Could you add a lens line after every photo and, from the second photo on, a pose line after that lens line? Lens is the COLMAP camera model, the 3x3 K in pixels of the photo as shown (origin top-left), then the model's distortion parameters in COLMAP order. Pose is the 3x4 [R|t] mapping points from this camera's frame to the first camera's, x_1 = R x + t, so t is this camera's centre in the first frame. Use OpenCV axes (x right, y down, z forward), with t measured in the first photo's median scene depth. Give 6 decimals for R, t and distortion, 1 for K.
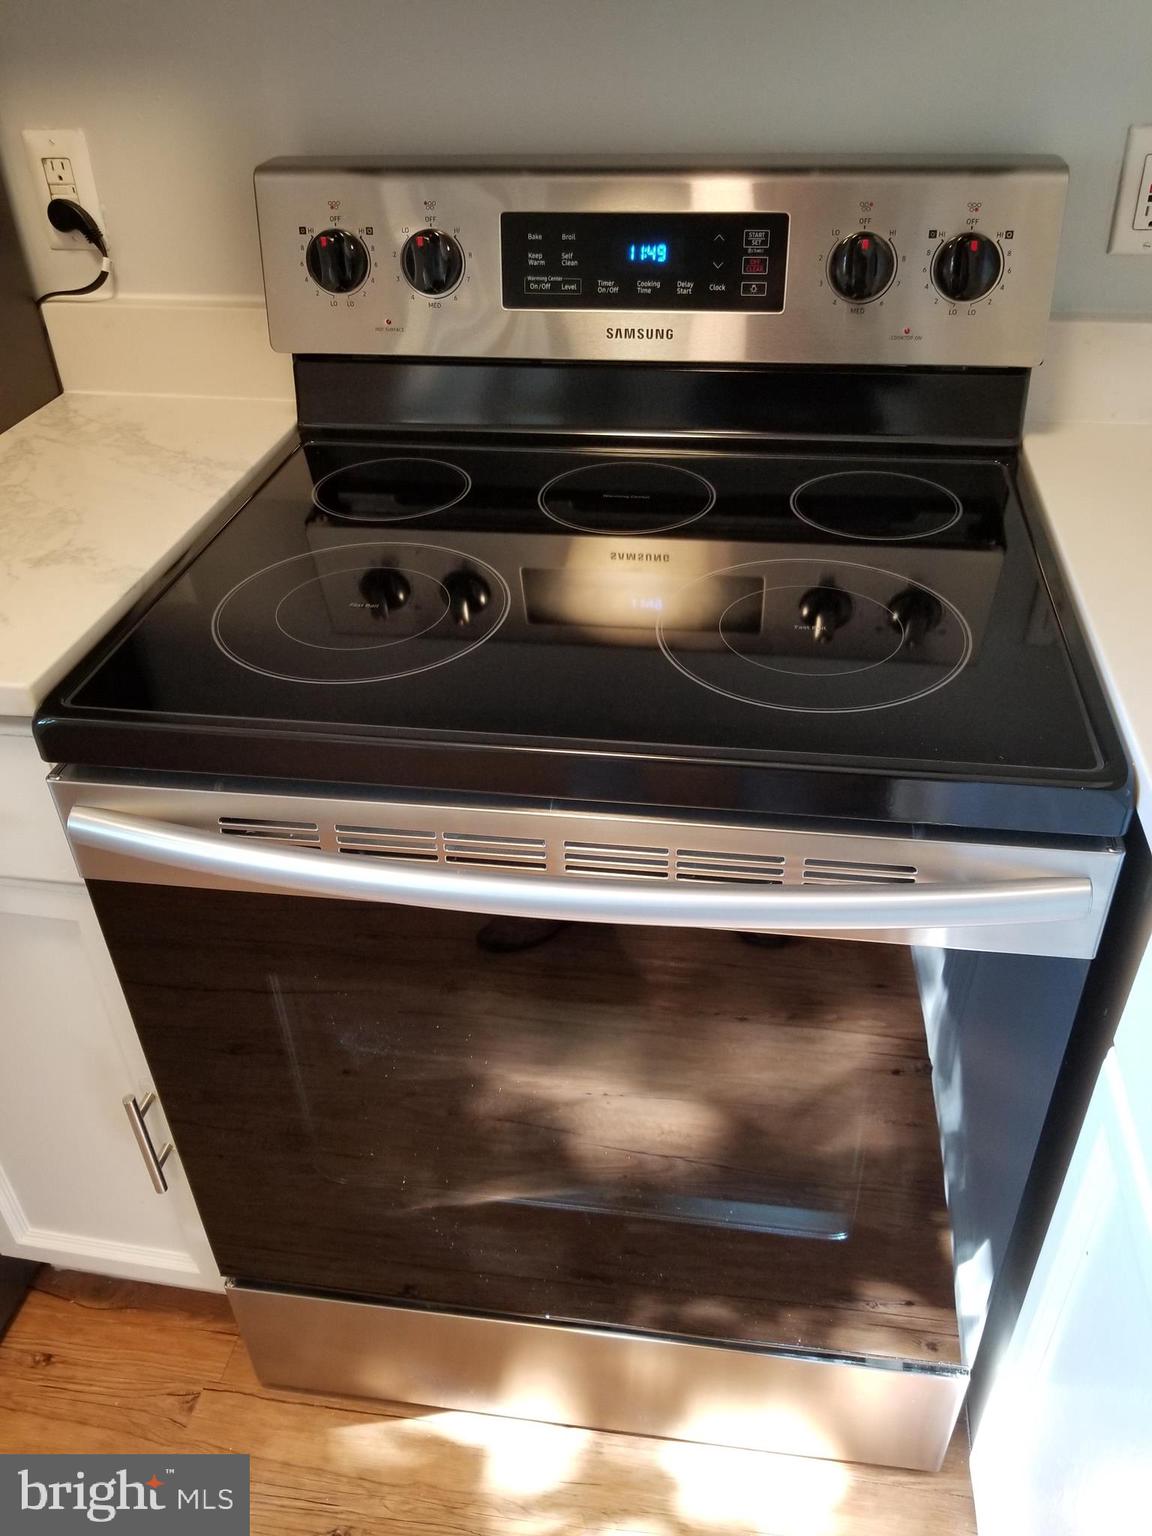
lens RADIAL K [[1184.0, 0, 580.4], [0, 1184.0, 764.6], [0, 0, 1]] dist [0.021660, -0.032979]
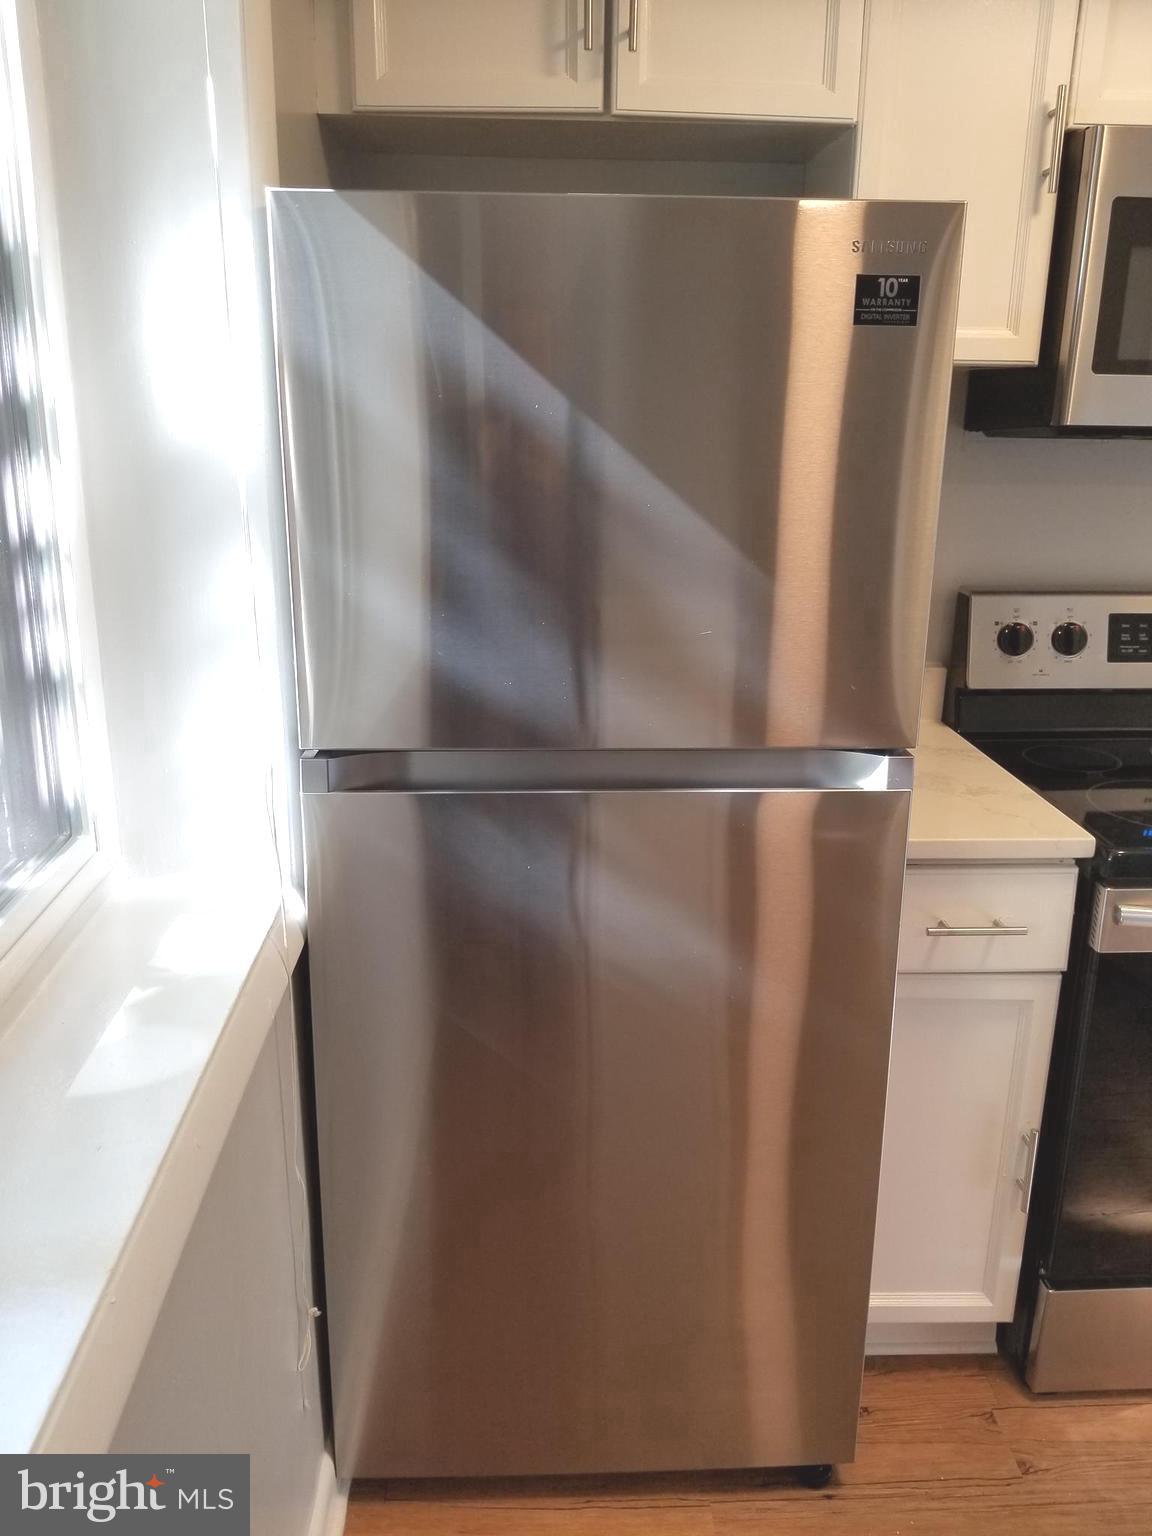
lens RADIAL K [[1184.0, 0, 571.3], [0, 1184.0, 760.2], [0, 0, 1]] dist [0.021660, -0.032979]
pose [[0.977231, -0.030205, 0.210019, -1.245964], [0.092072, 0.952137, -0.291477, 0.203945], [-0.191163, 0.304177, 0.933238, -0.473374]]
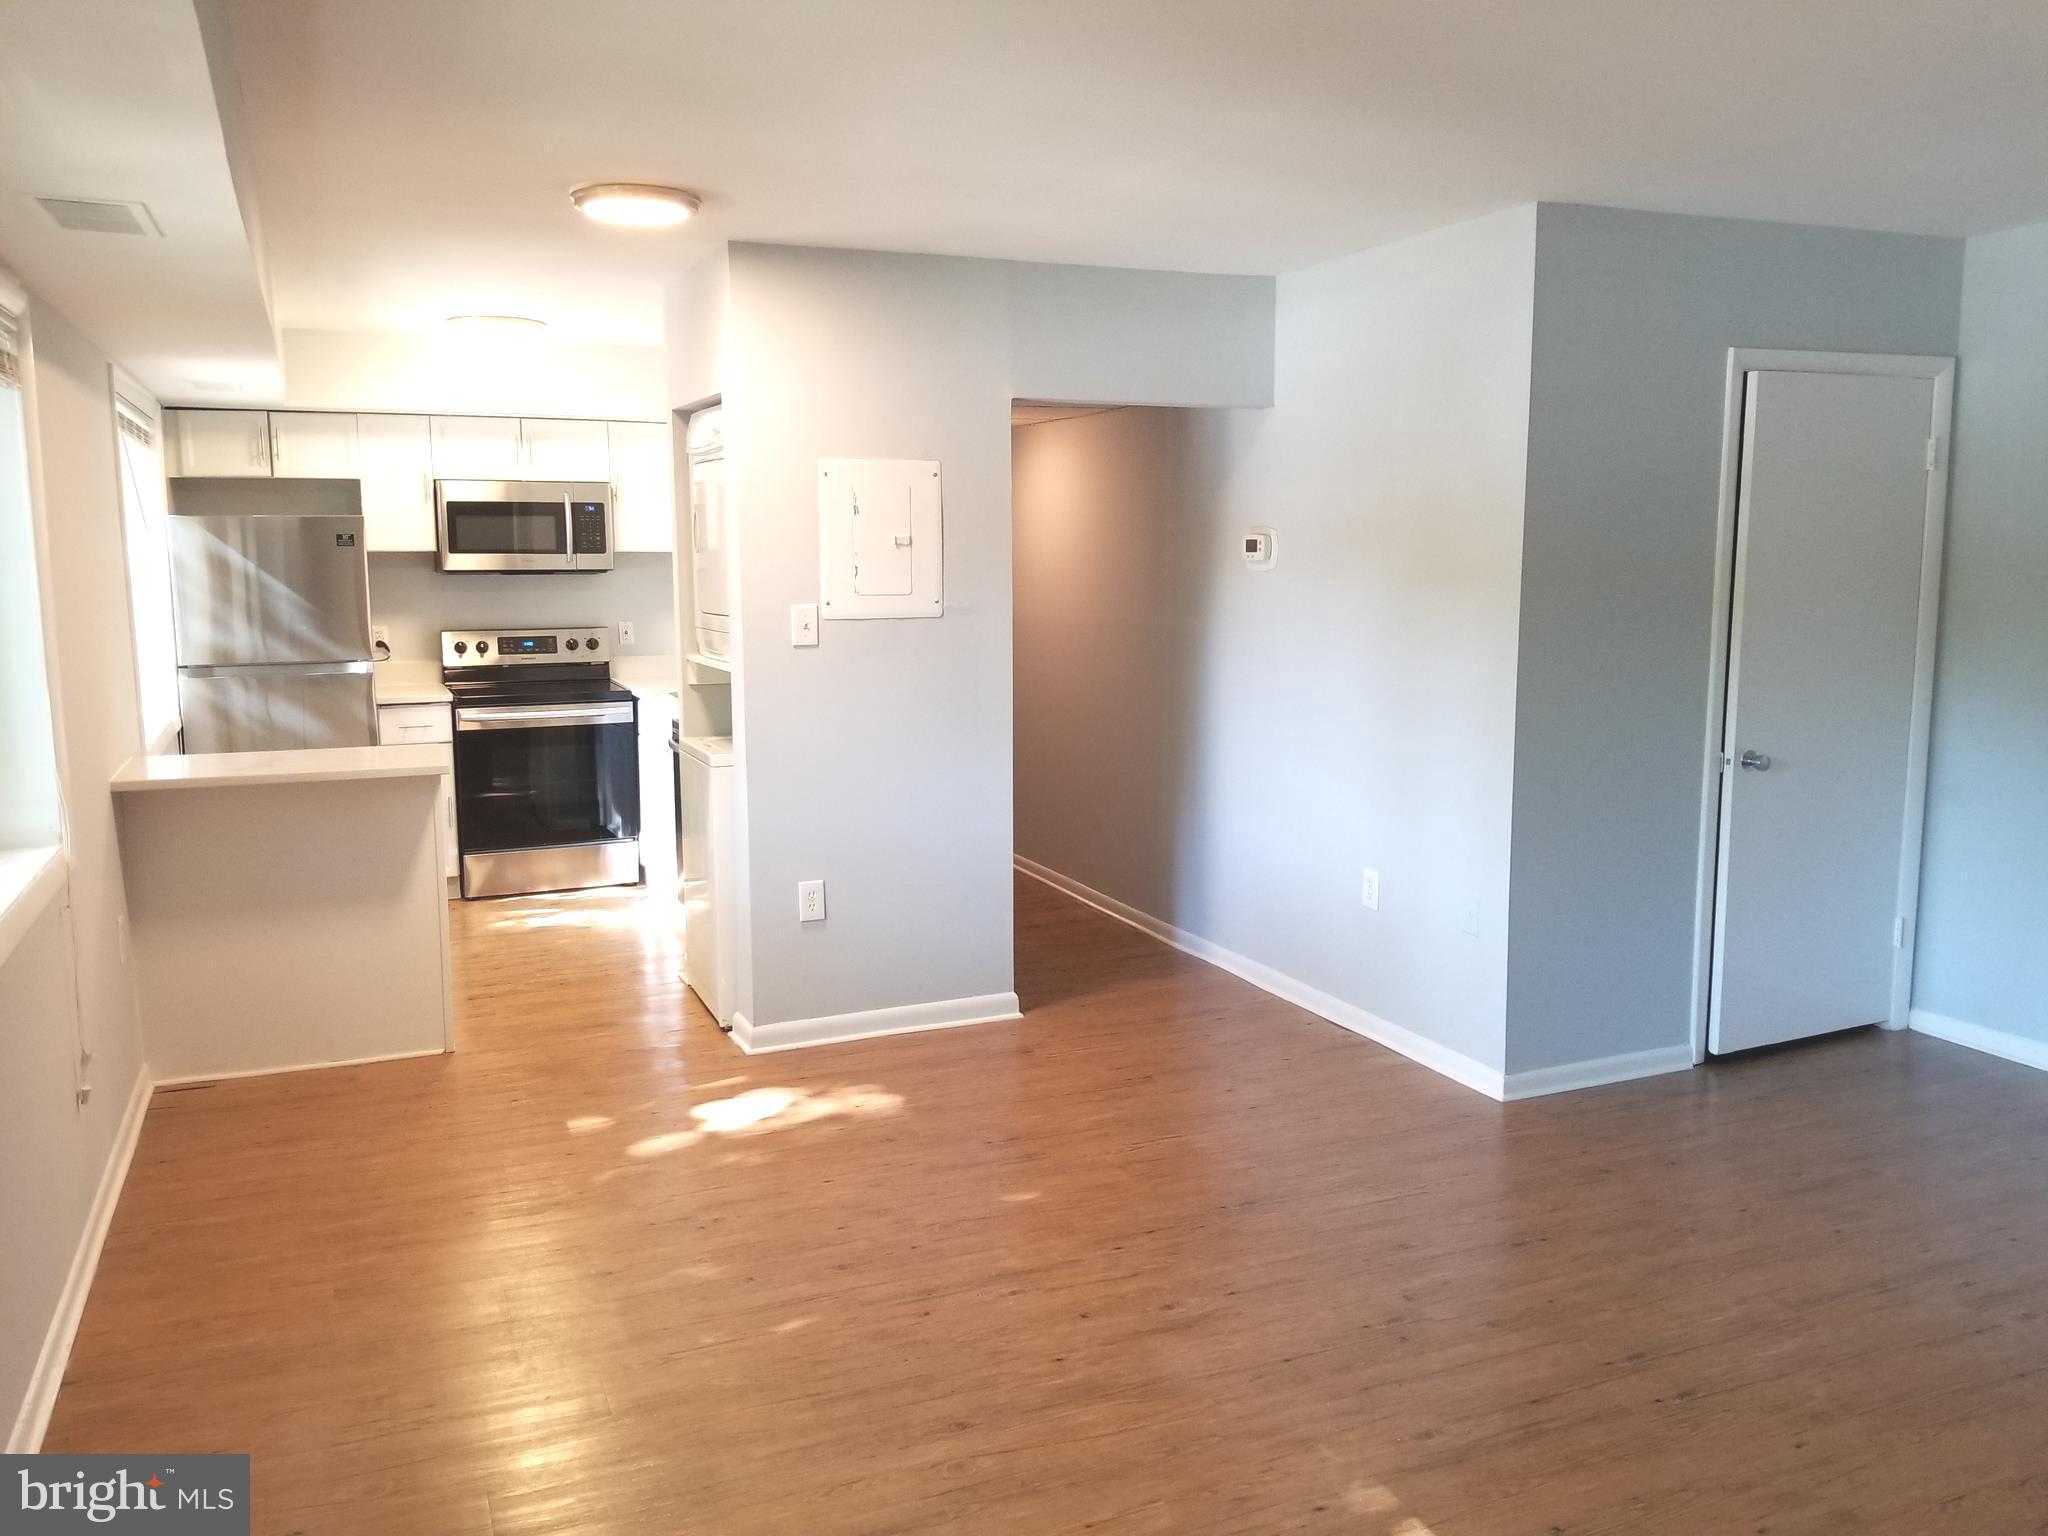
lens RADIAL K [[1578.7, 0, 1018.2], [0, 1578.7, 754.8], [0, 0, 1]] dist [0.021660, -0.032979]
pose [[0.832658, -0.055889, 0.550960, -1.881936], [0.303139, 0.878602, -0.369006, 2.998222], [-0.463451, 0.474273, 0.748517, -4.618457]]
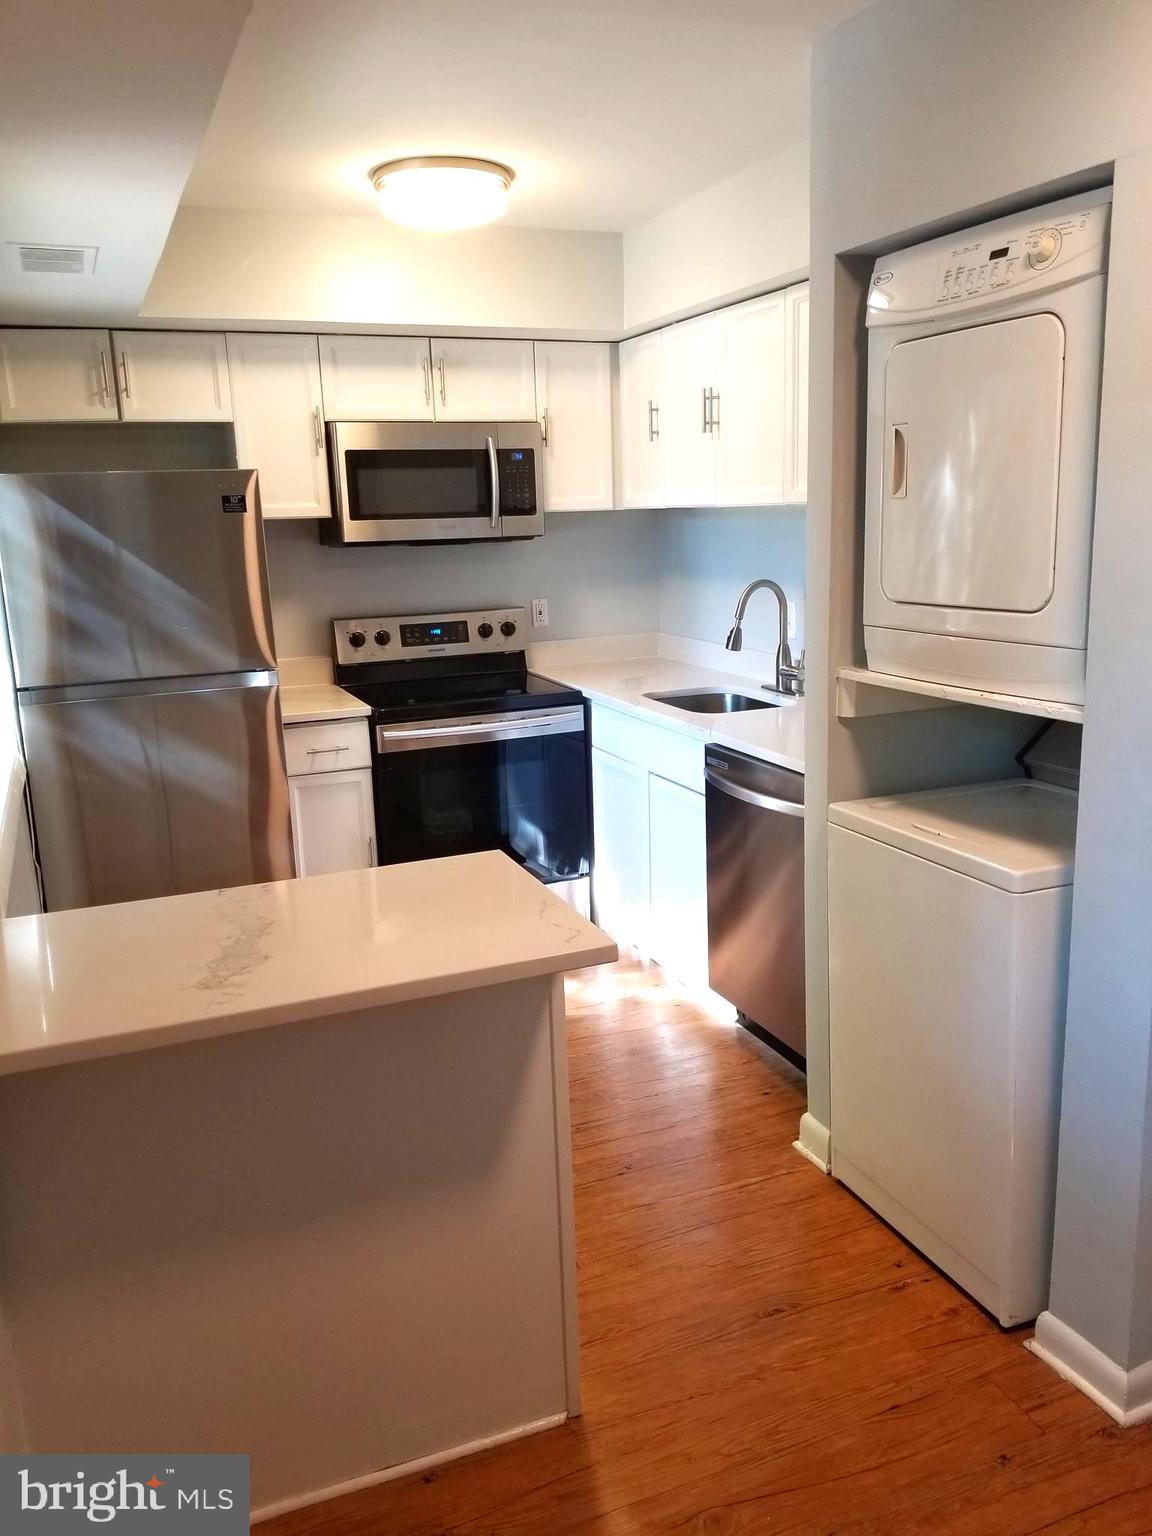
lens RADIAL K [[1184.0, 0, 590.7], [0, 1184.0, 776.7], [0, 0, 1]] dist [0.021660, -0.032979]
pose [[0.838600, -0.125237, 0.530157, -1.660438], [0.320245, 0.900621, -0.293812, 1.333540], [-0.440674, 0.416171, 0.795367, -2.177223]]
